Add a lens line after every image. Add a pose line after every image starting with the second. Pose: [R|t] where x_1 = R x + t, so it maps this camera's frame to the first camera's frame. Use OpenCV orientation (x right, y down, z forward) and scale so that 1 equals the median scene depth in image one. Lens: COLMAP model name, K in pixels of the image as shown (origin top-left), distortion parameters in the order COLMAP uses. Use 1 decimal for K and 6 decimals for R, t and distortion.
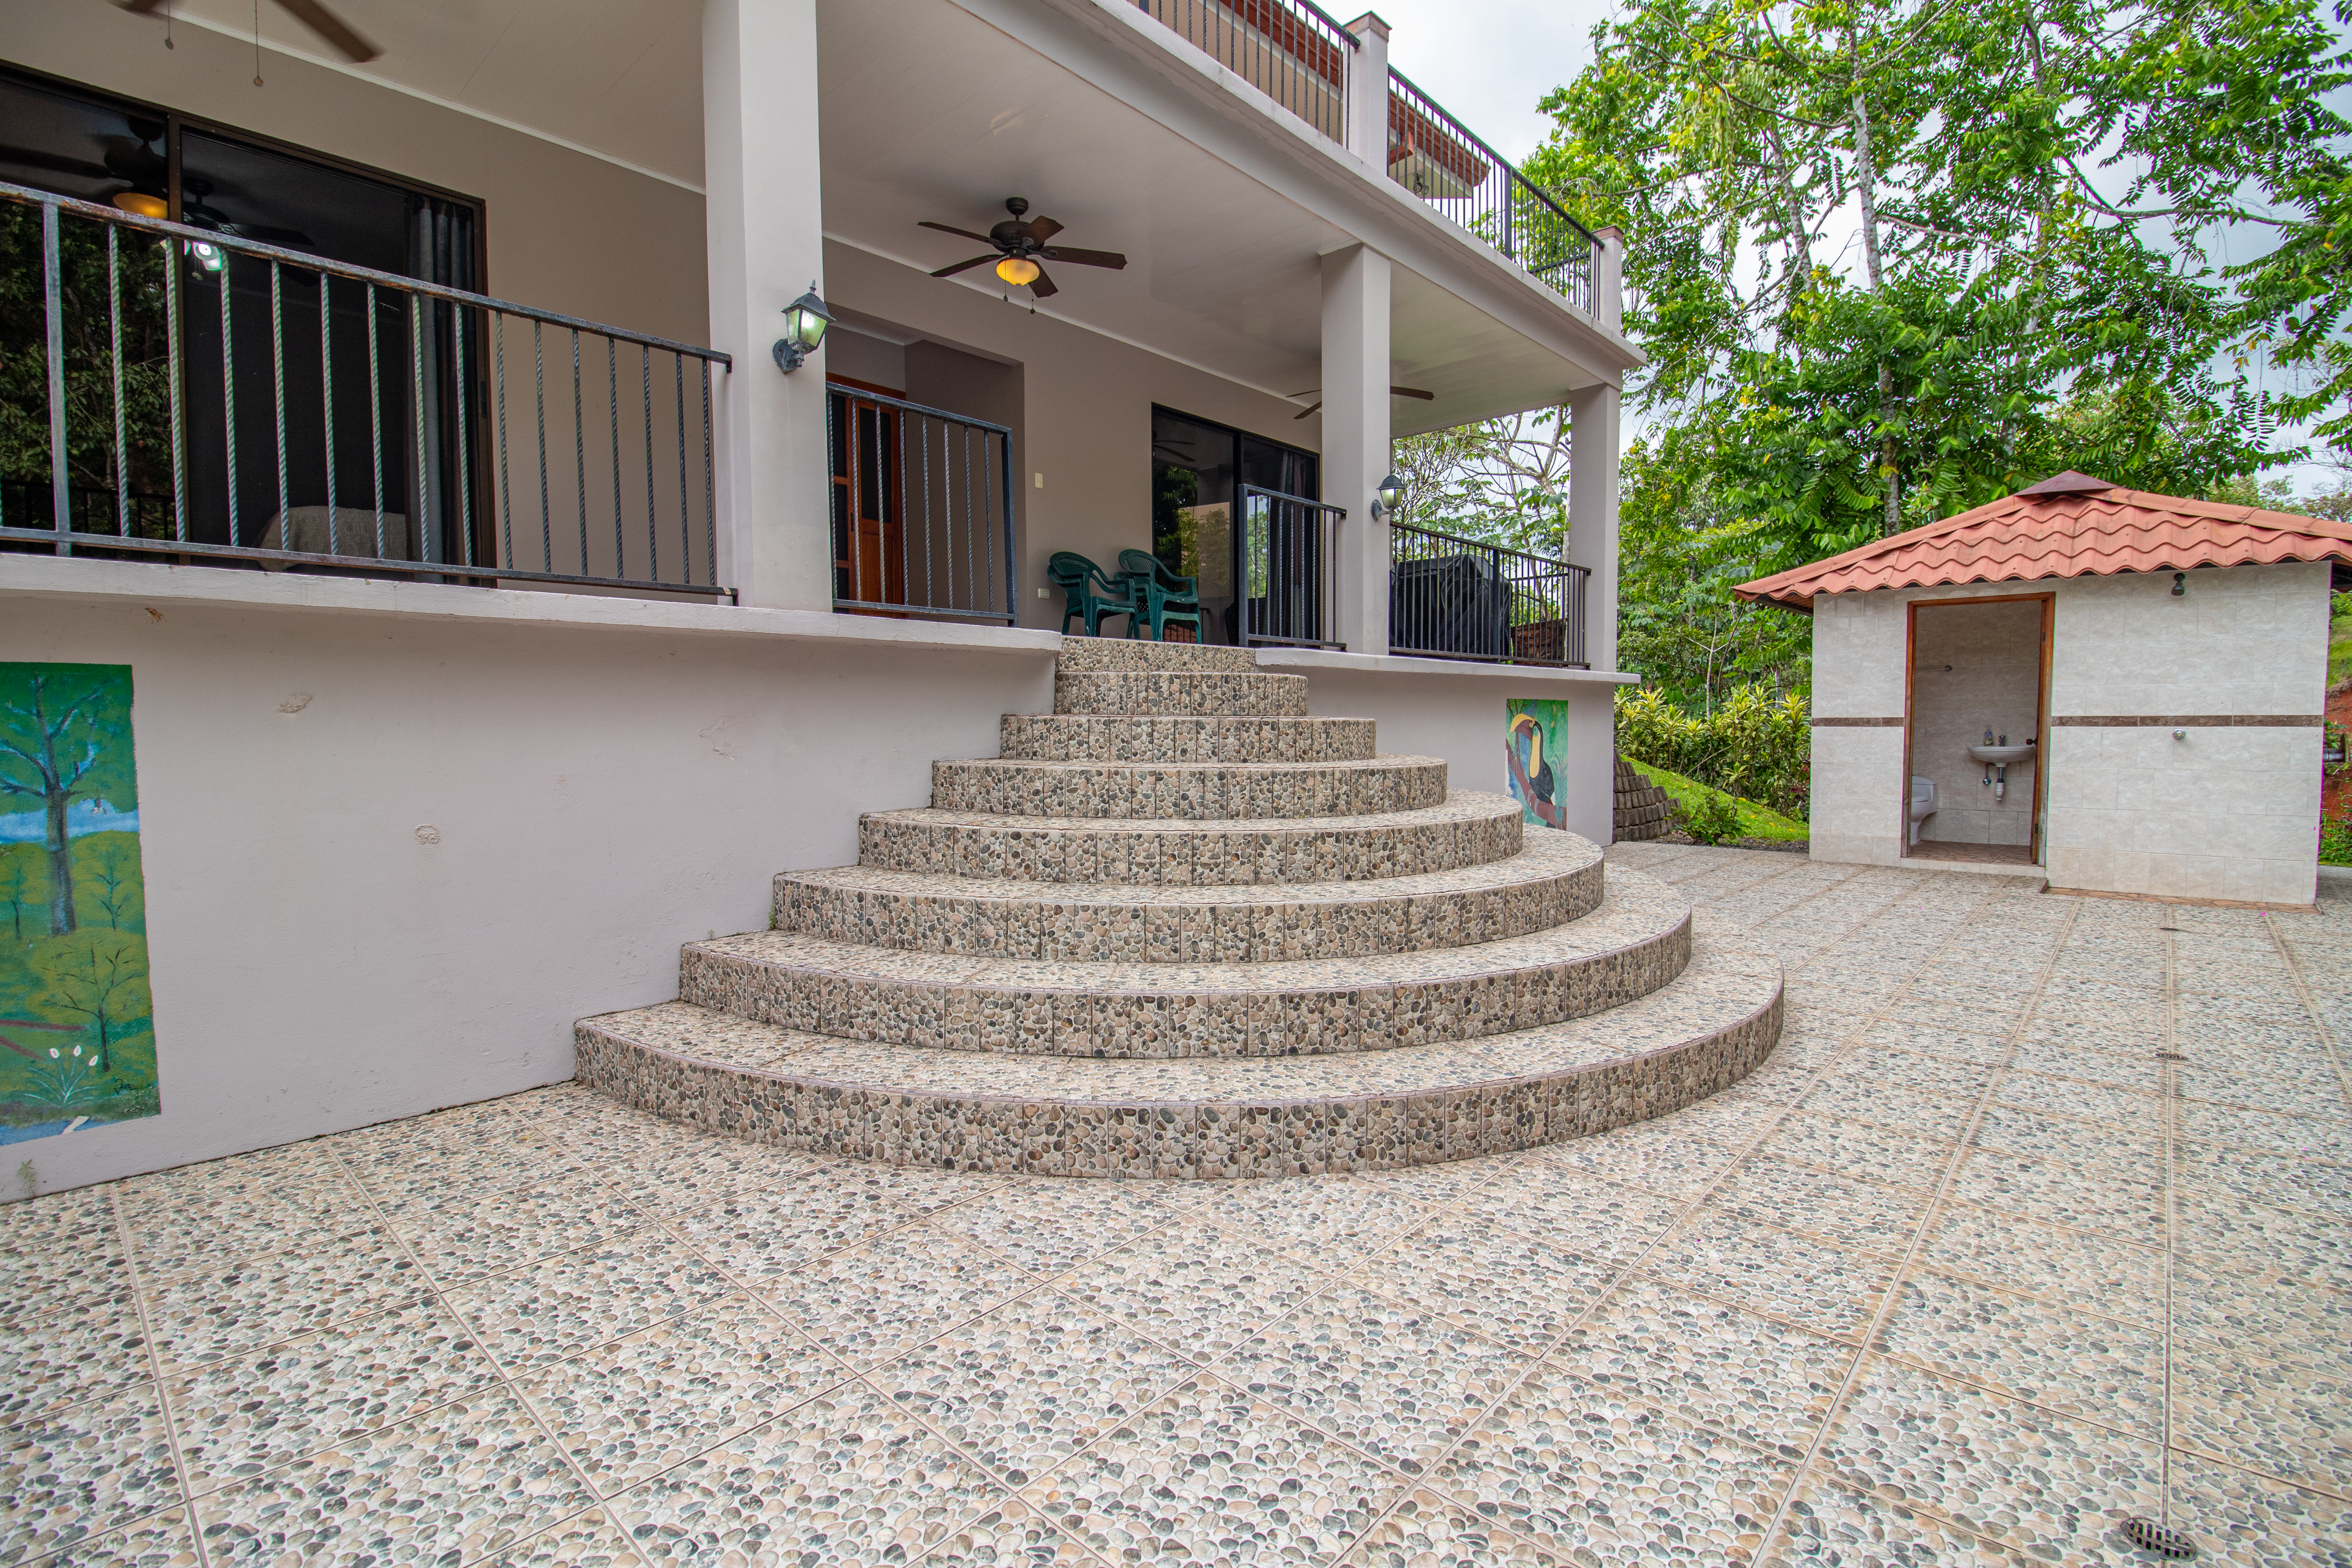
lens RADIAL K [[1089.7, 0, 1176.5], [0, 1089.7, 779.6], [0, 0, 1]] dist [0.003708, -0.017196]
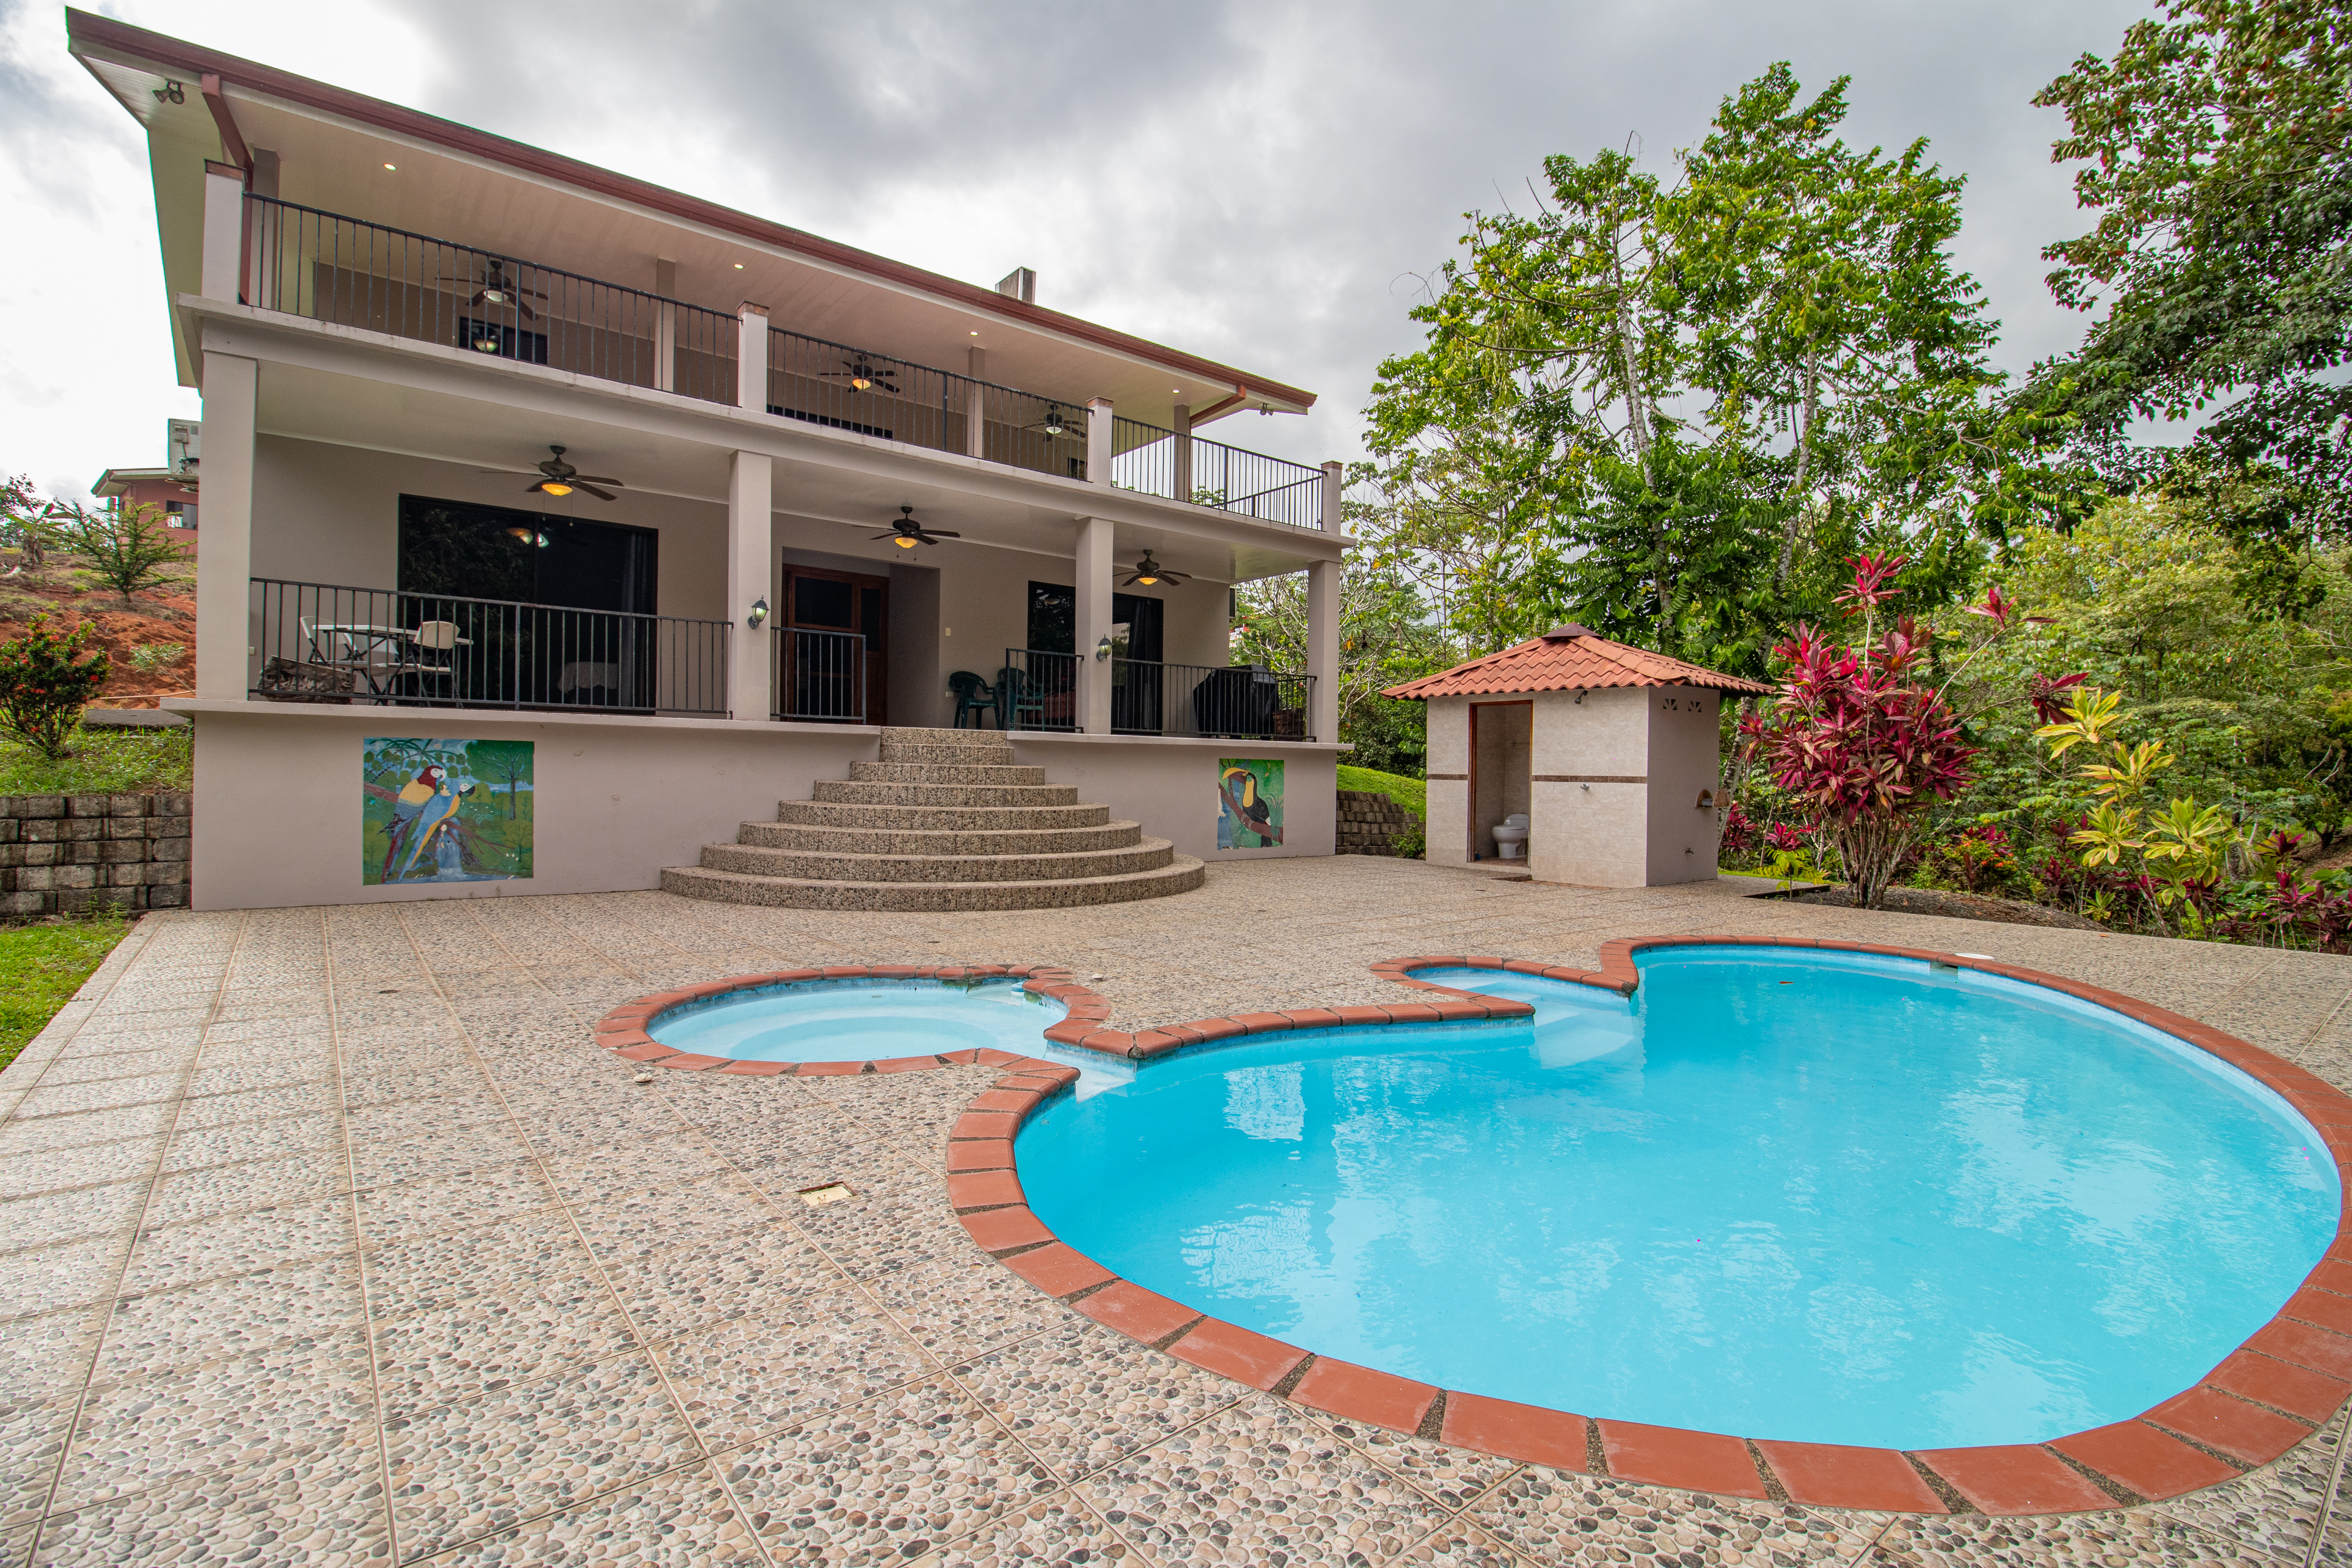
lens RADIAL K [[1089.7, 0, 1176.5], [0, 1089.7, 779.6], [0, 0, 1]] dist [0.003708, -0.017196]
pose [[0.988498, 0.021617, -0.149681, 0.517447], [-0.028546, 0.998610, -0.044303, 0.036165], [0.148515, 0.048066, 0.987741, -0.698359]]
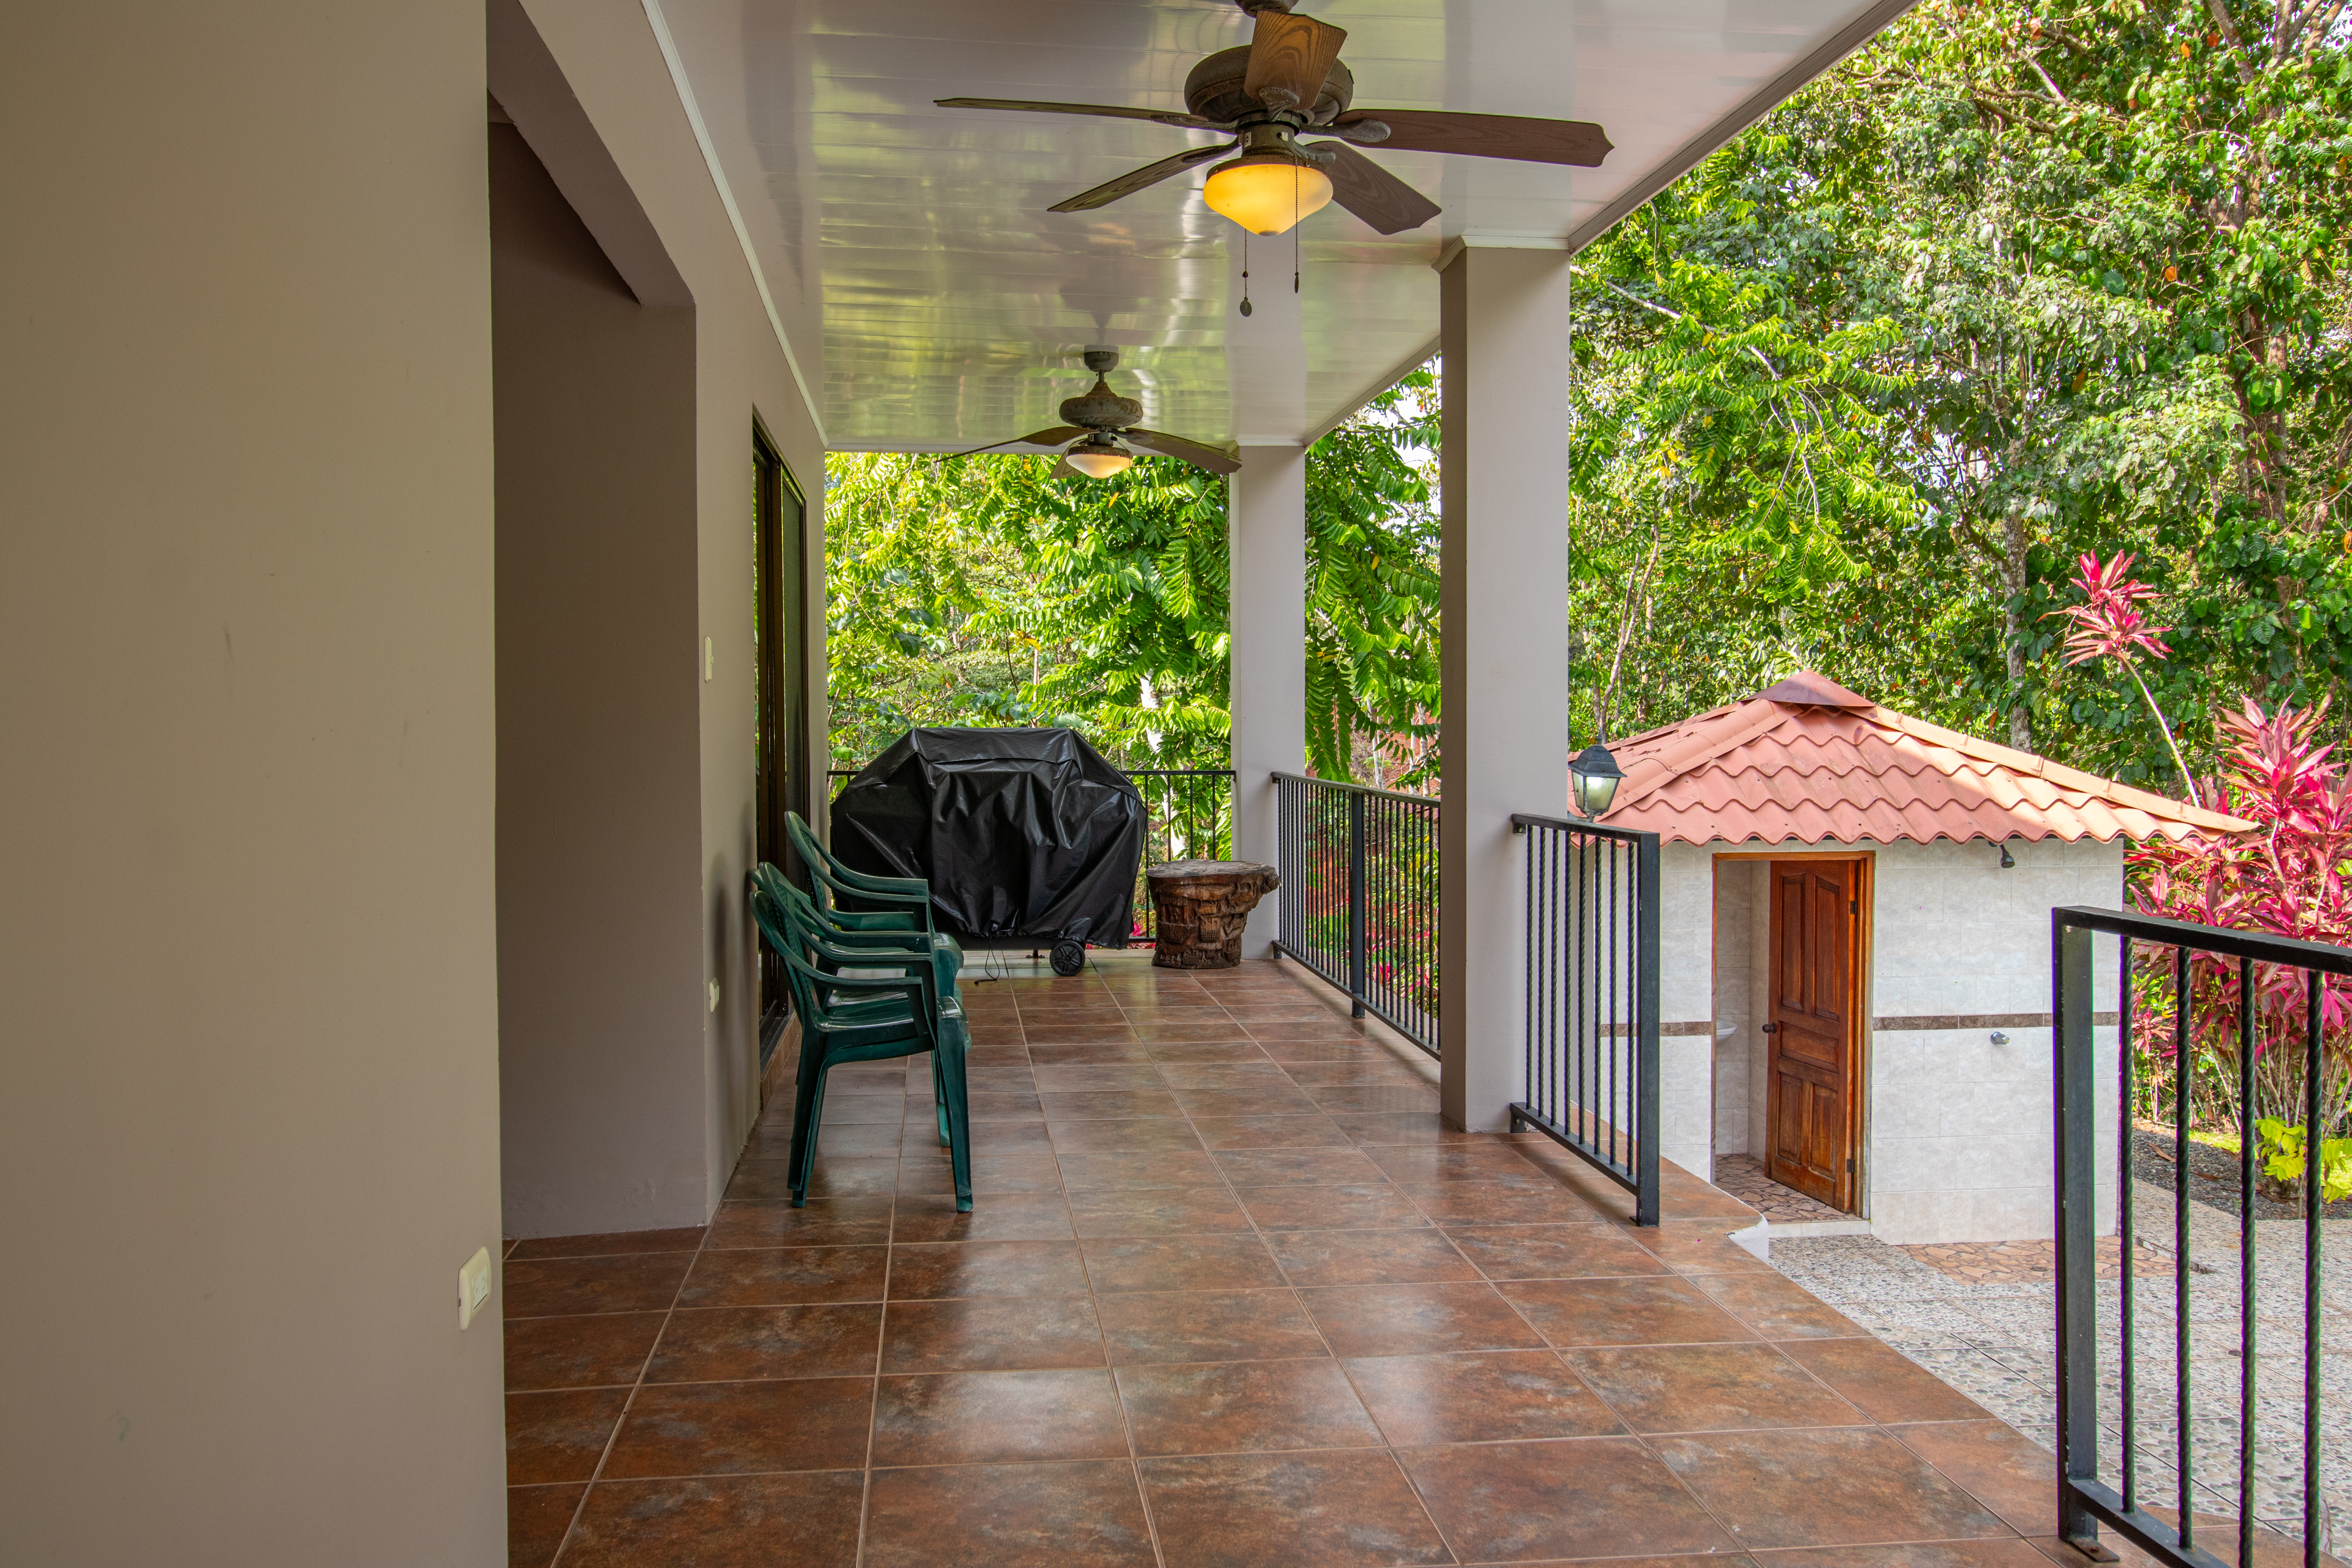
lens RADIAL K [[1849.3, 0, 1176.0], [0, 1849.3, 784.0], [0, 0, 1]] dist [0.020424, -0.016083]
pose [[0.641491, -0.022606, 0.766797, -0.465949], [0.039415, 0.999217, -0.003516, -0.230181], [-0.766117, 0.032479, 0.641880, 0.539298]]
